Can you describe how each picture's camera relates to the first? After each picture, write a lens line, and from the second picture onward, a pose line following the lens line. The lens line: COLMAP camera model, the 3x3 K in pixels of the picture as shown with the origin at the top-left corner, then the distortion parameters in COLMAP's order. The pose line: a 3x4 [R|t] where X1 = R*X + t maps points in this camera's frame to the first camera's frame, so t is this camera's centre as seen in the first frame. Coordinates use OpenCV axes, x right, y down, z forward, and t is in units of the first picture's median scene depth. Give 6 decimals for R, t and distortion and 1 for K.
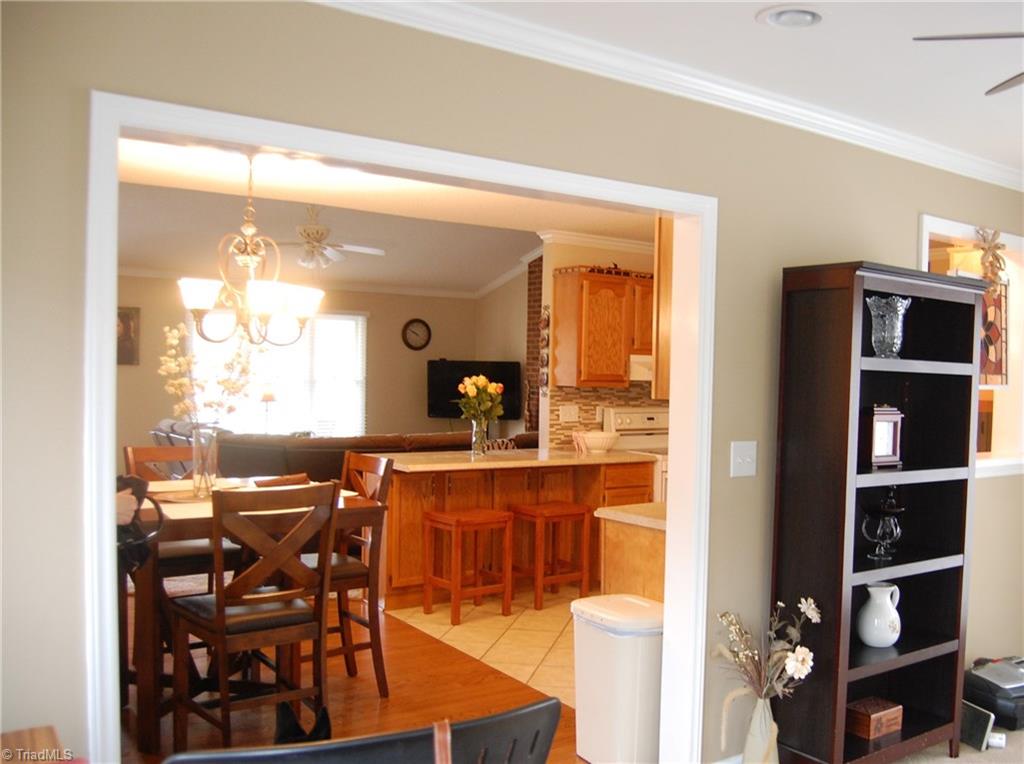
lens RADIAL K [[857.6, 0, 510.8], [0, 857.6, 380.9], [0, 0, 1]] dist [0.010220, 0.001622]
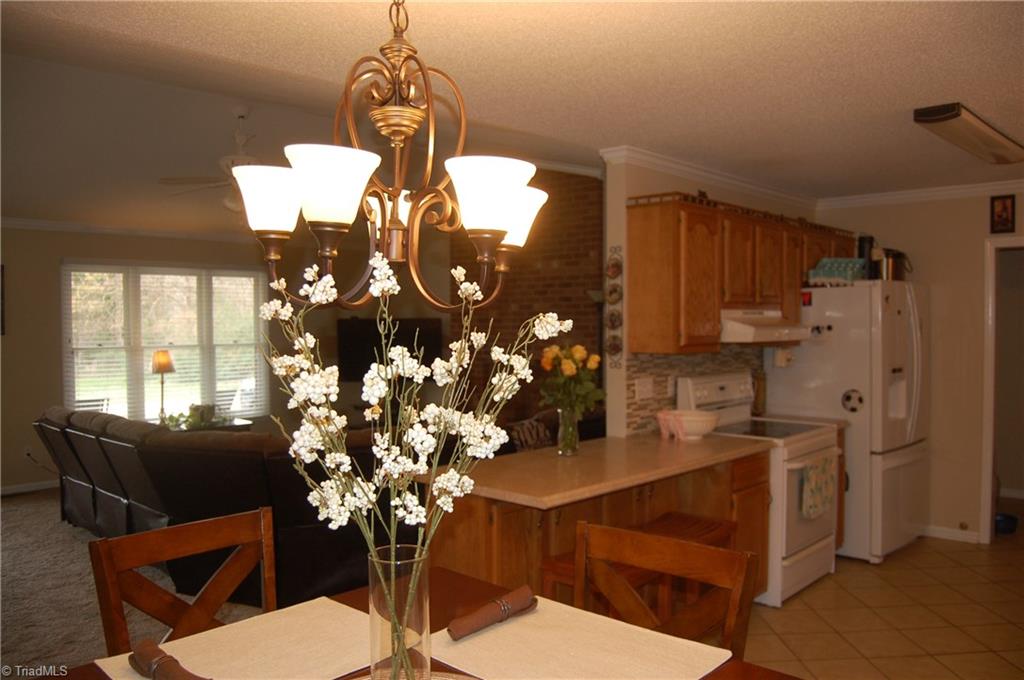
lens RADIAL K [[806.3, 0, 512.8], [0, 806.3, 335.3], [0, 0, 1]] dist [-0.040100, 0.004331]
pose [[0.983110, -0.028732, 0.180745, -0.177744], [0.028156, 0.999587, 0.005749, -0.016579], [-0.180835, -0.000563, 0.983513, 0.320370]]
